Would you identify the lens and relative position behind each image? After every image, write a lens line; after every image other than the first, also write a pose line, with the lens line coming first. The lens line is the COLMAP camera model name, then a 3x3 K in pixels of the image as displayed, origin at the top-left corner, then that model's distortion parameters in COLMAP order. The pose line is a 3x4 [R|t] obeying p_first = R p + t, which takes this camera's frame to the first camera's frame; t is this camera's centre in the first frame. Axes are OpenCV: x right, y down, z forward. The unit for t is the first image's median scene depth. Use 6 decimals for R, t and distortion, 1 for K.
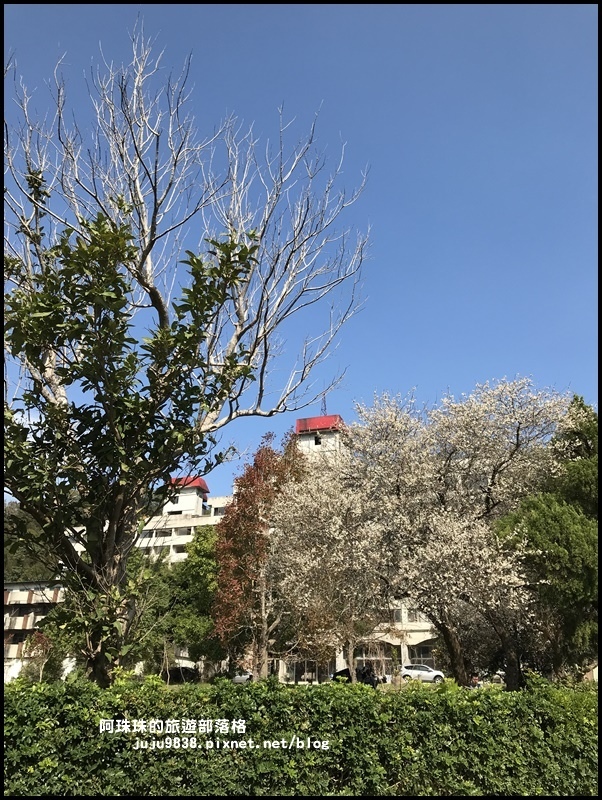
lens RADIAL K [[651.6, 0, 307.3], [0, 651.6, 398.5], [0, 0, 1]] dist [-0.006564, -0.032554]
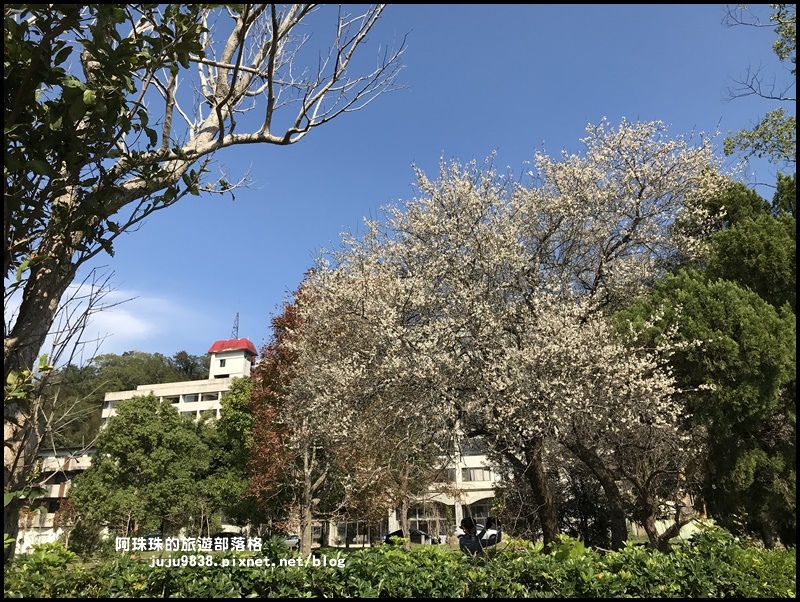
lens RADIAL K [[651.6, 0, 394.8], [0, 651.6, 301.4], [0, 0, 1]] dist [-0.006564, -0.032554]
pose [[0.998504, -0.005874, 0.054362, 0.005688], [0.002897, 0.998500, 0.054673, 0.055994], [-0.054602, -0.054434, 0.997023, 0.129789]]
